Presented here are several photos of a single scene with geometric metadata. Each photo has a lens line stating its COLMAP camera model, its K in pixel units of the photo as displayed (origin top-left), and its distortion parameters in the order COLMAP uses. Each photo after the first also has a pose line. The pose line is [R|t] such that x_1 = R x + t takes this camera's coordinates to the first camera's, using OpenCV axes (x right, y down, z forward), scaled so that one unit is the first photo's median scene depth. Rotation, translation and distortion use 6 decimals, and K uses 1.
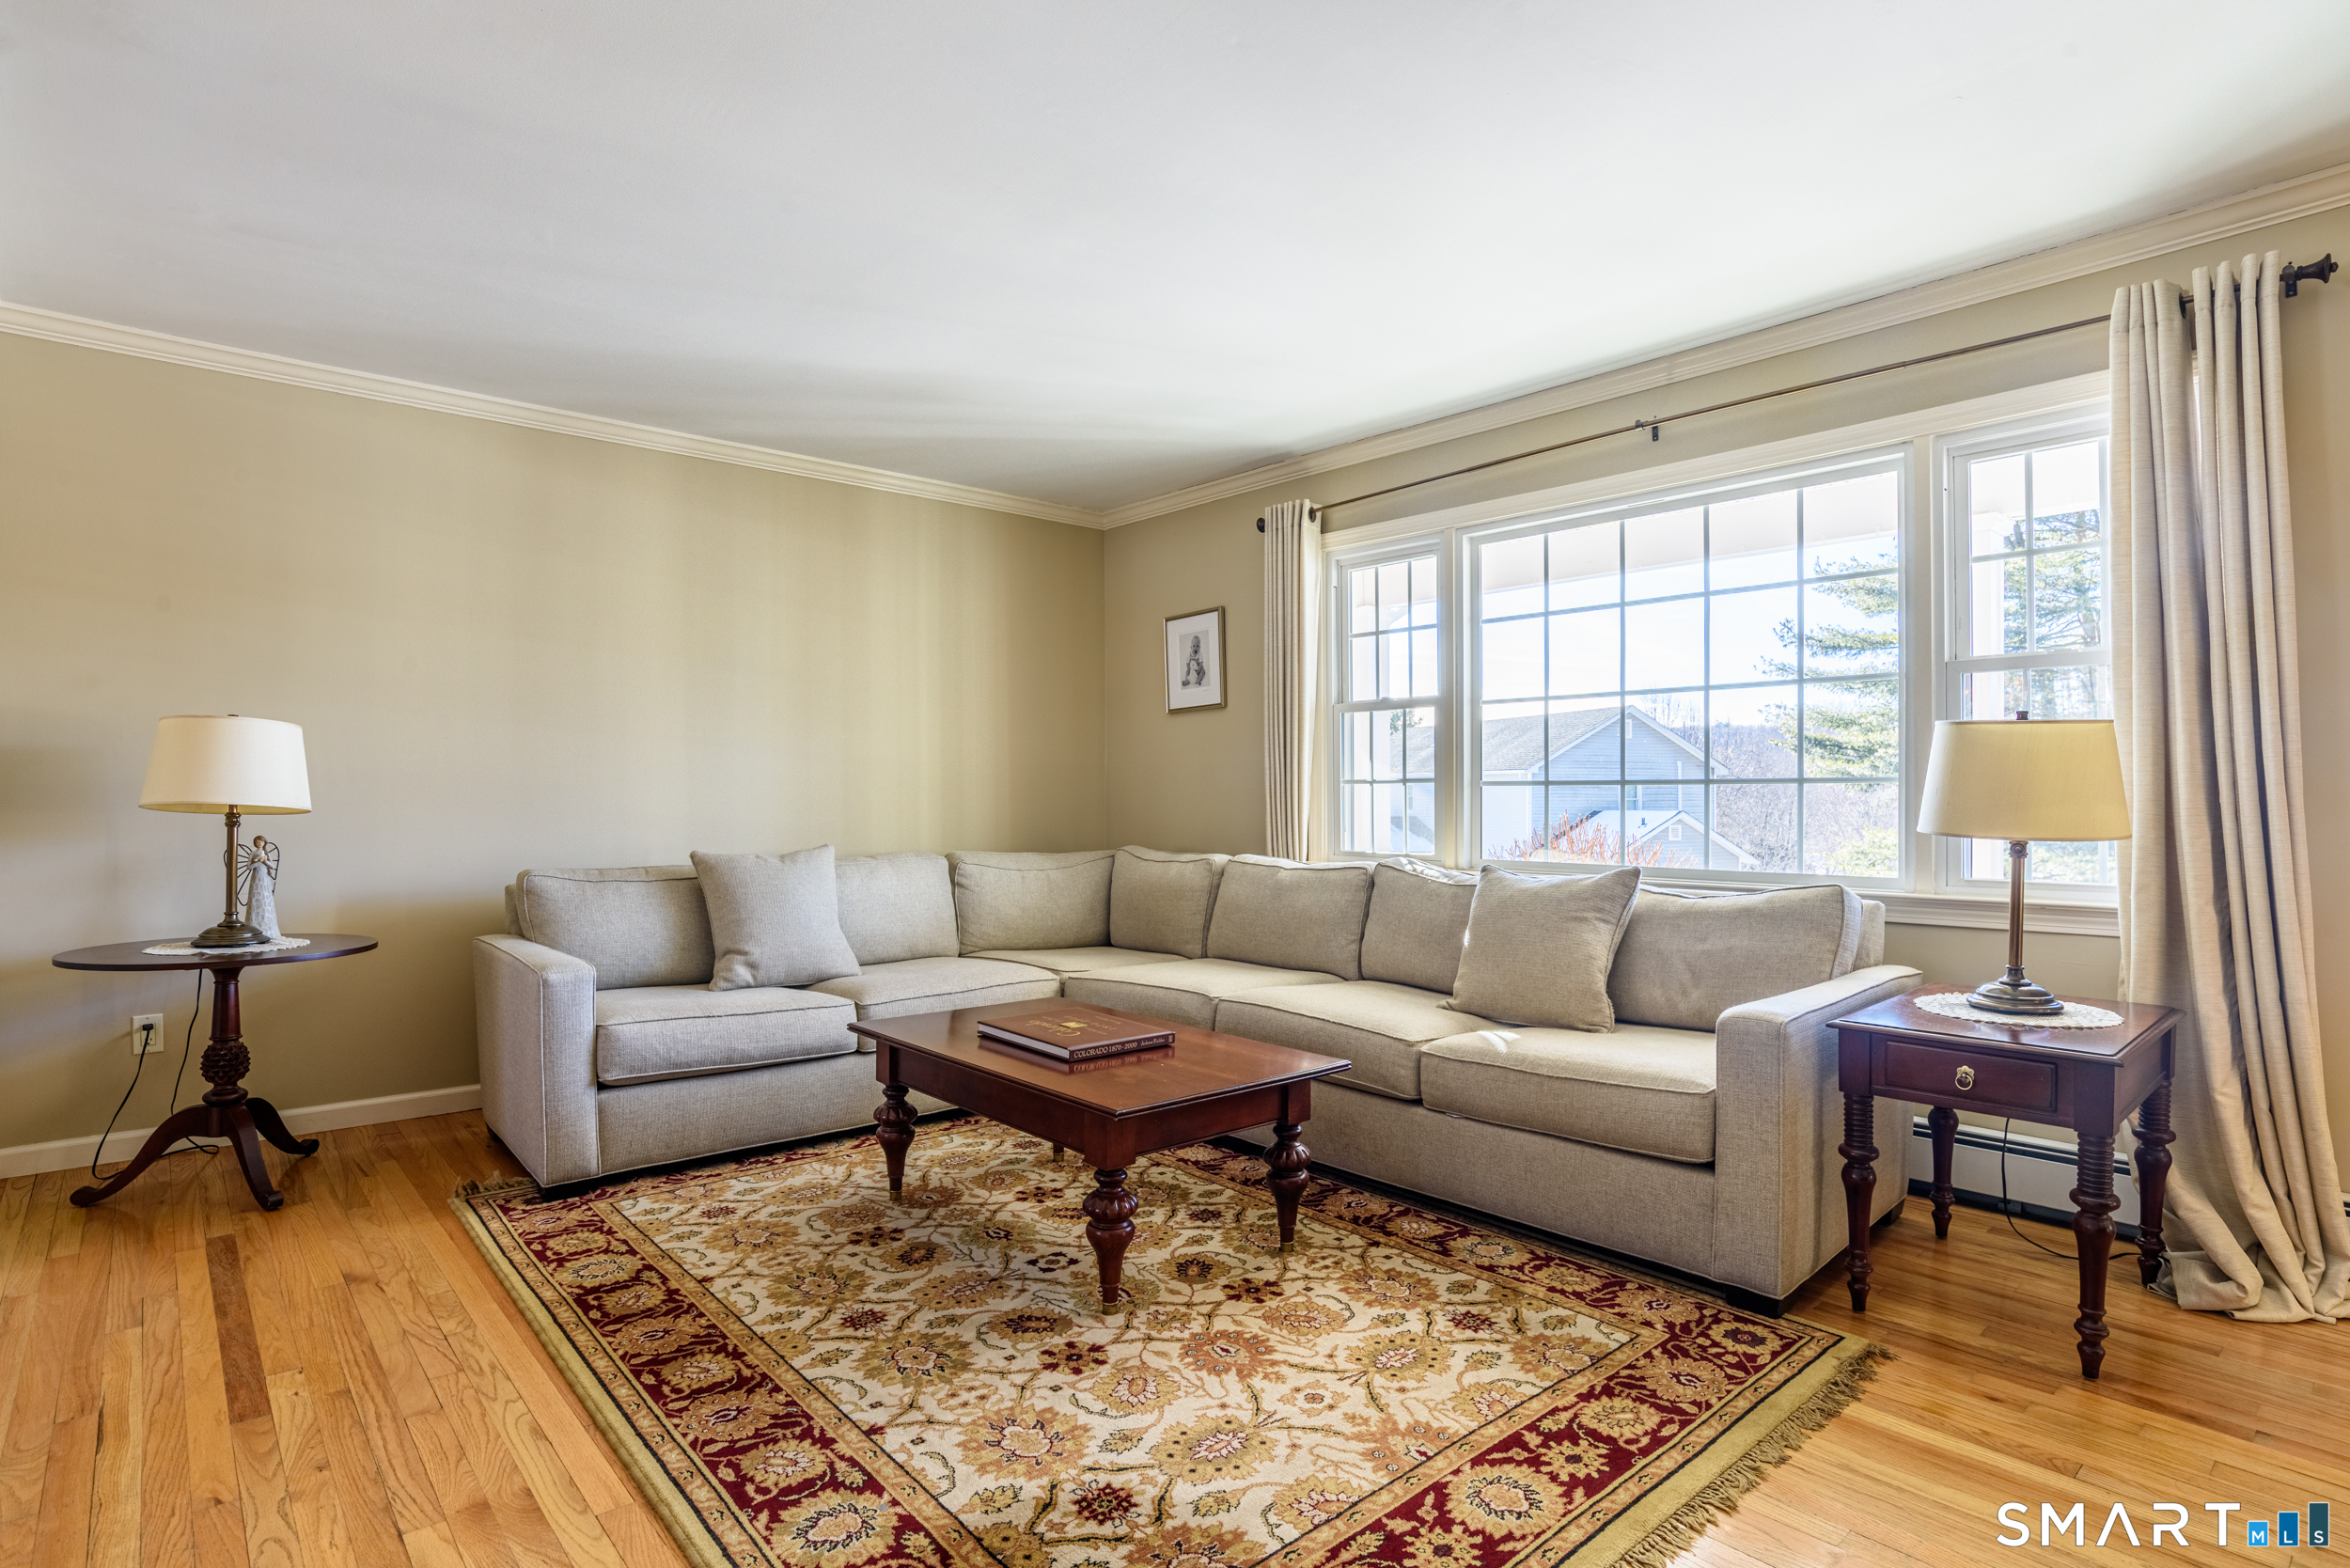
lens RADIAL K [[1208.2, 0, 1179.6], [0, 1208.2, 792.5], [0, 0, 1]] dist [-0.060810, 0.027548]
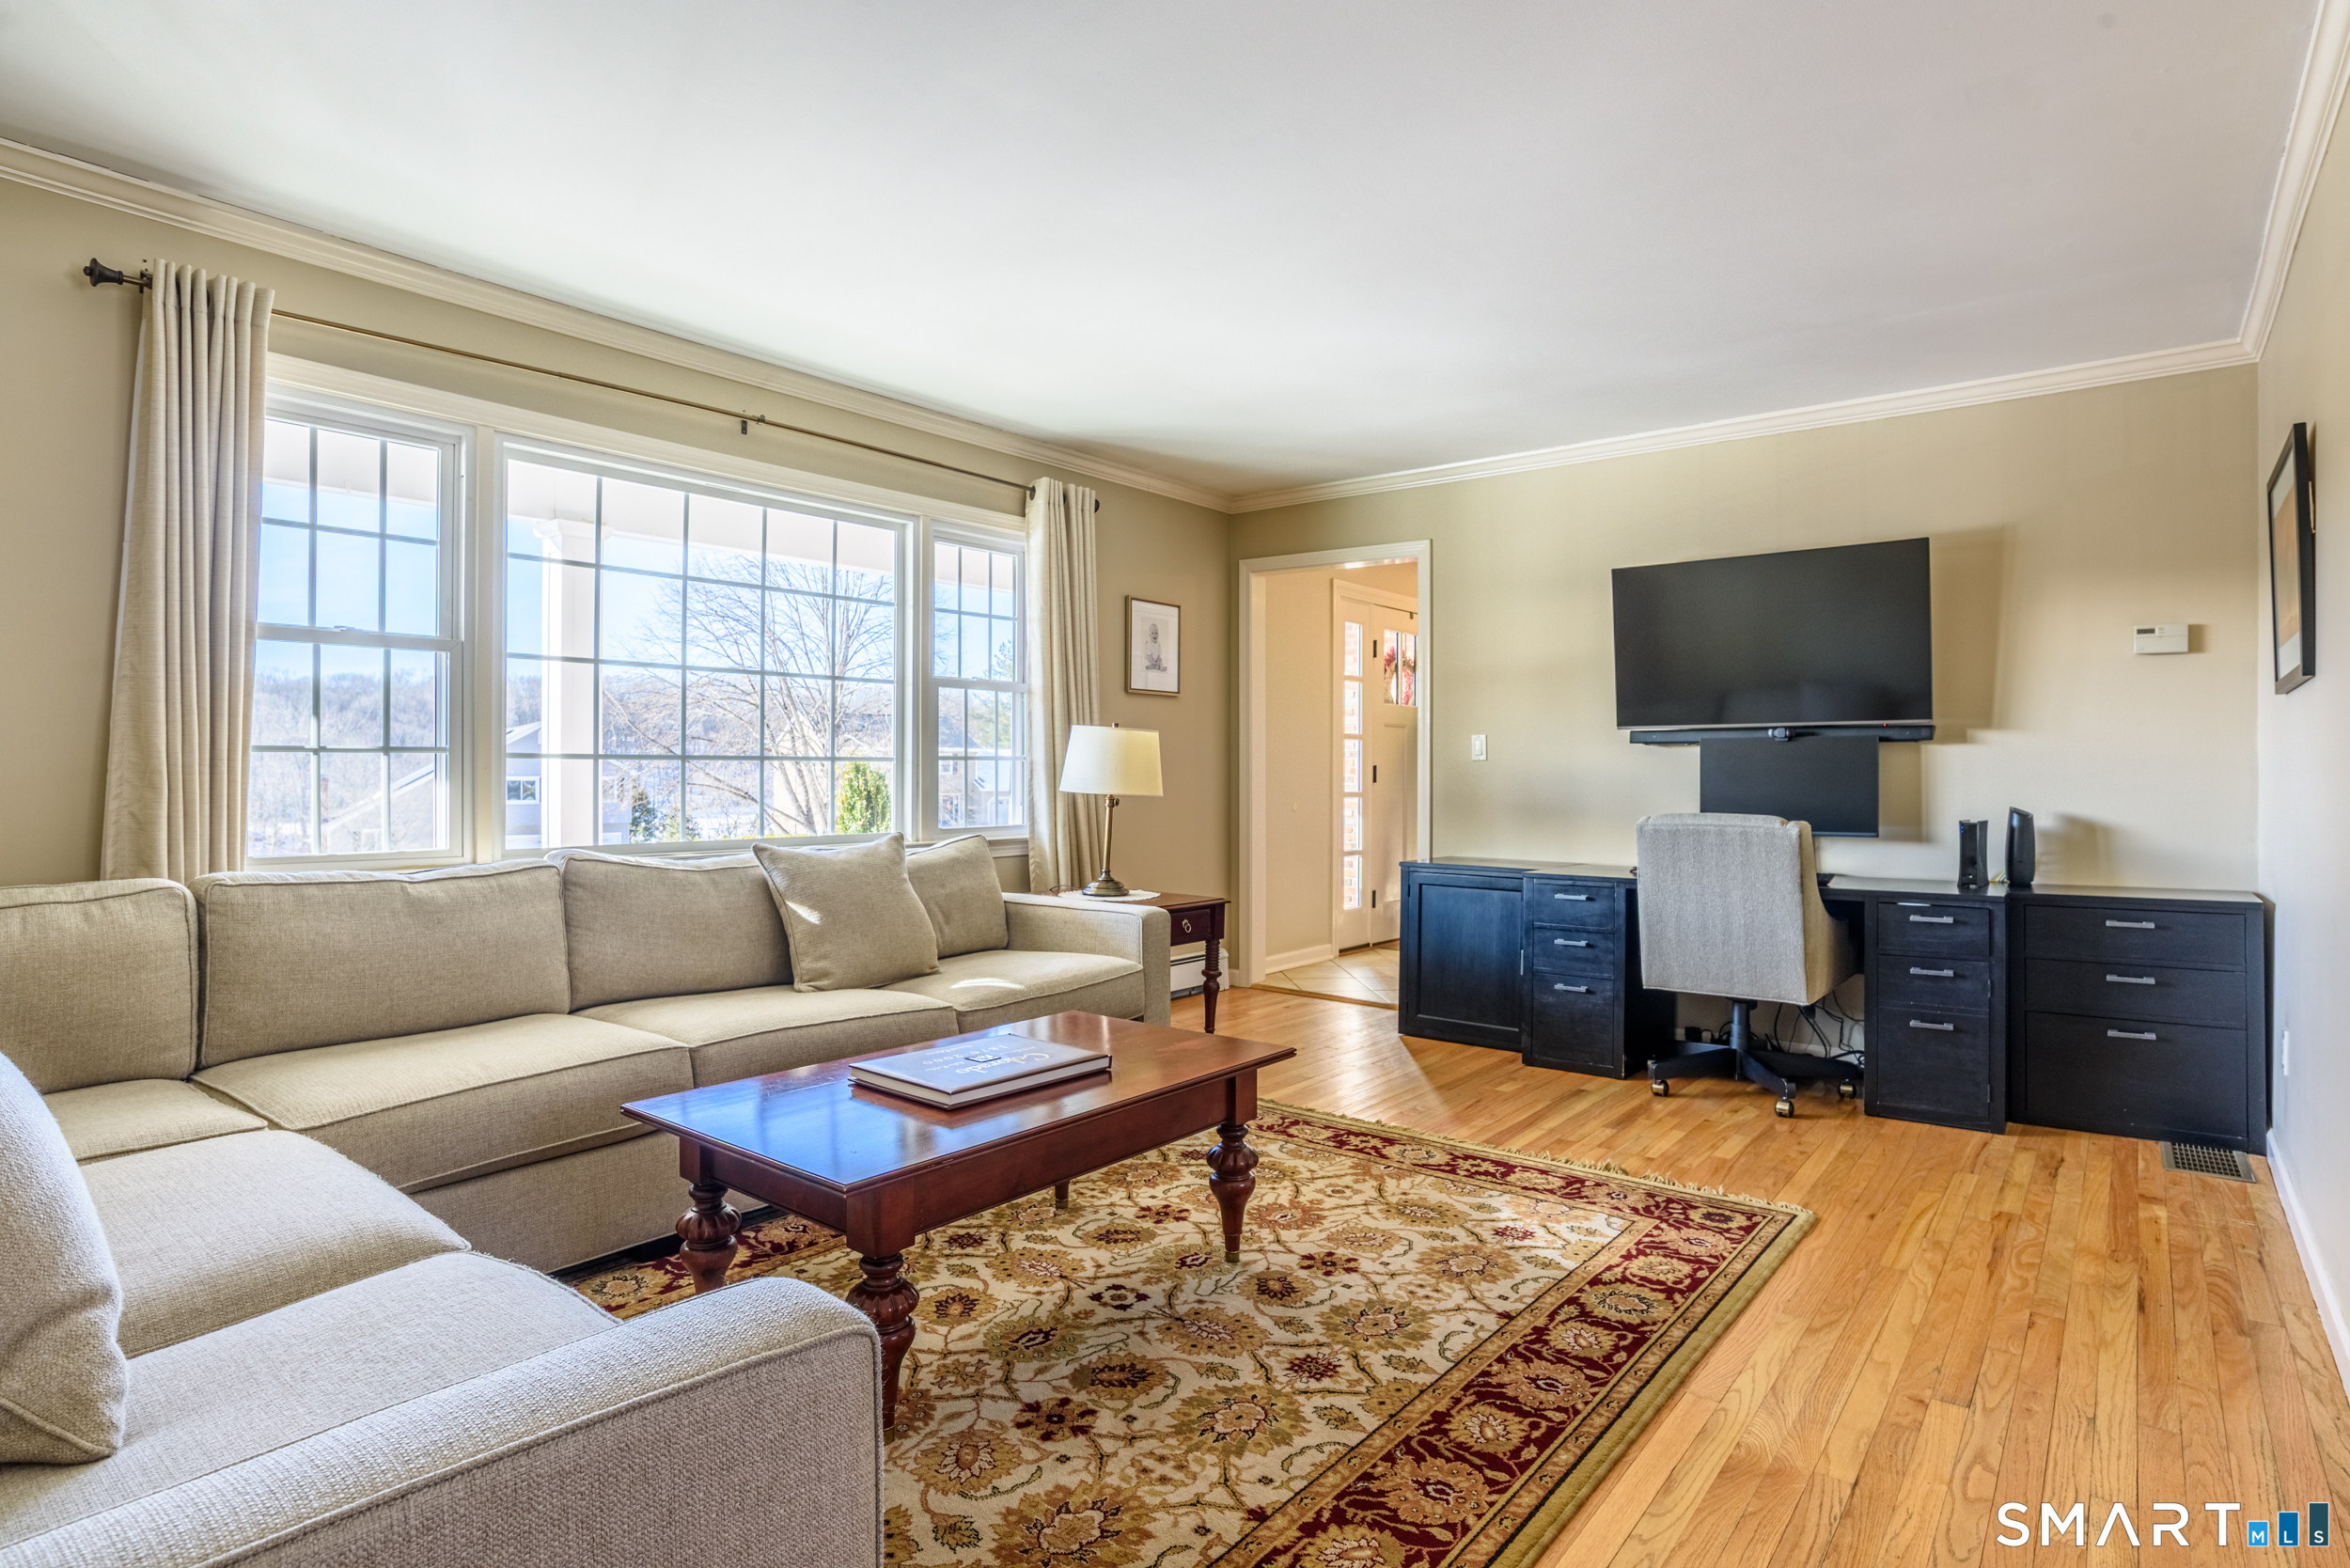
lens RADIAL K [[1214.2, 0, 1208.6], [0, 1214.2, 759.5], [0, 0, 1]] dist [-0.060678, 0.029069]
pose [[-0.185998, 0.006356, 0.982530, -1.127143], [-0.006093, 0.999952, -0.007622, -0.002159], [-0.982531, -0.007404, -0.185950, 1.244827]]
